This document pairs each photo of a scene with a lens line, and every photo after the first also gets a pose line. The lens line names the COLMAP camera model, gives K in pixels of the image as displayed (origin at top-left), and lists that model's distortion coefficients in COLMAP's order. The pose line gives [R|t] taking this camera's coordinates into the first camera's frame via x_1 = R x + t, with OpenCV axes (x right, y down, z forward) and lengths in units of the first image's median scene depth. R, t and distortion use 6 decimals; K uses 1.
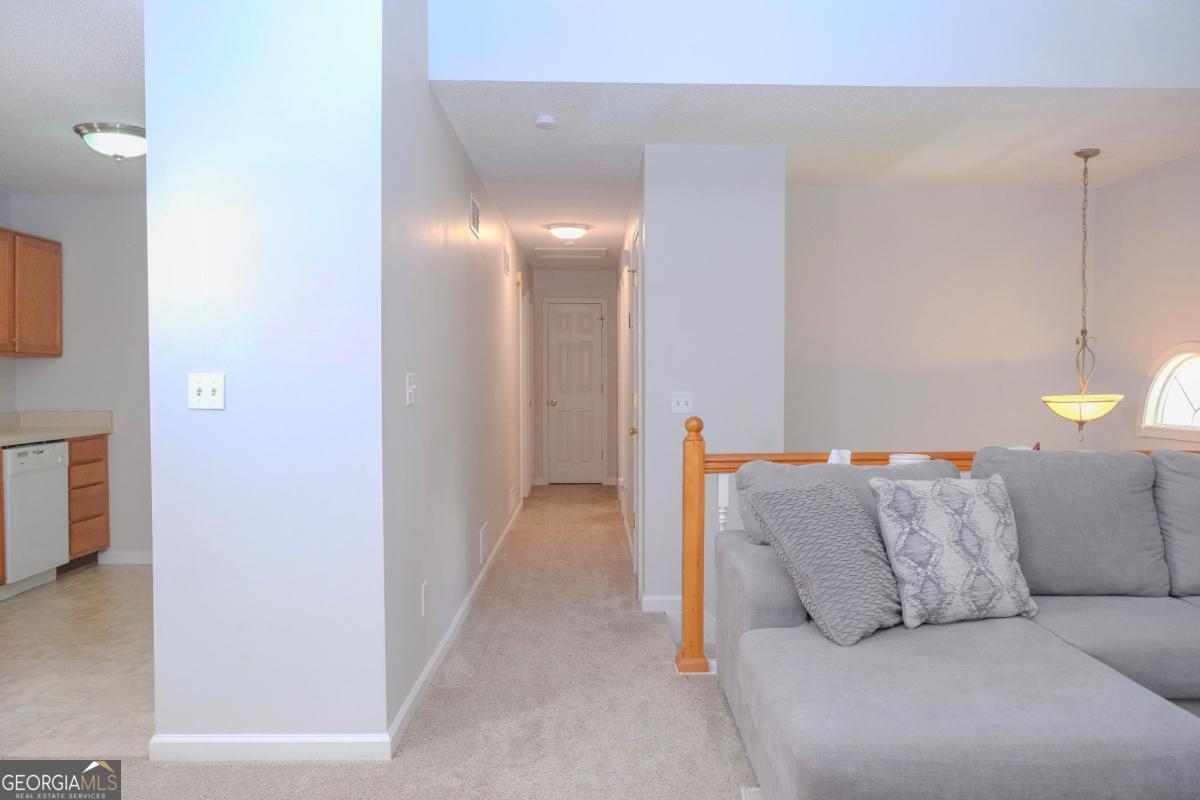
lens RADIAL K [[932.1, 0, 603.0], [0, 932.1, 415.9], [0, 0, 1]] dist [-0.033895, 0.003325]
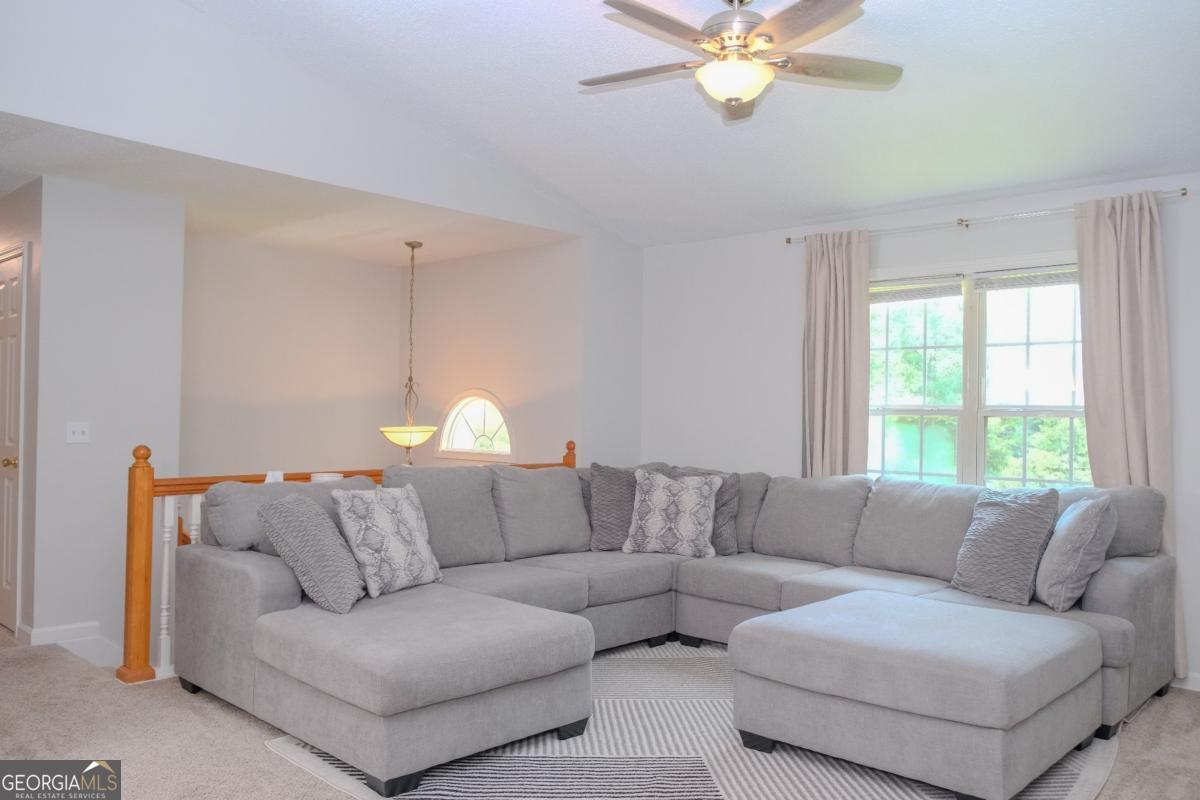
lens RADIAL K [[932.1, 0, 603.0], [0, 932.1, 415.9], [0, 0, 1]] dist [-0.033895, 0.003325]
pose [[0.688248, 0.012773, 0.725363, -0.382552], [0.011951, 0.999510, -0.028940, 0.005305], [-0.725377, 0.028587, 0.687758, -0.166180]]
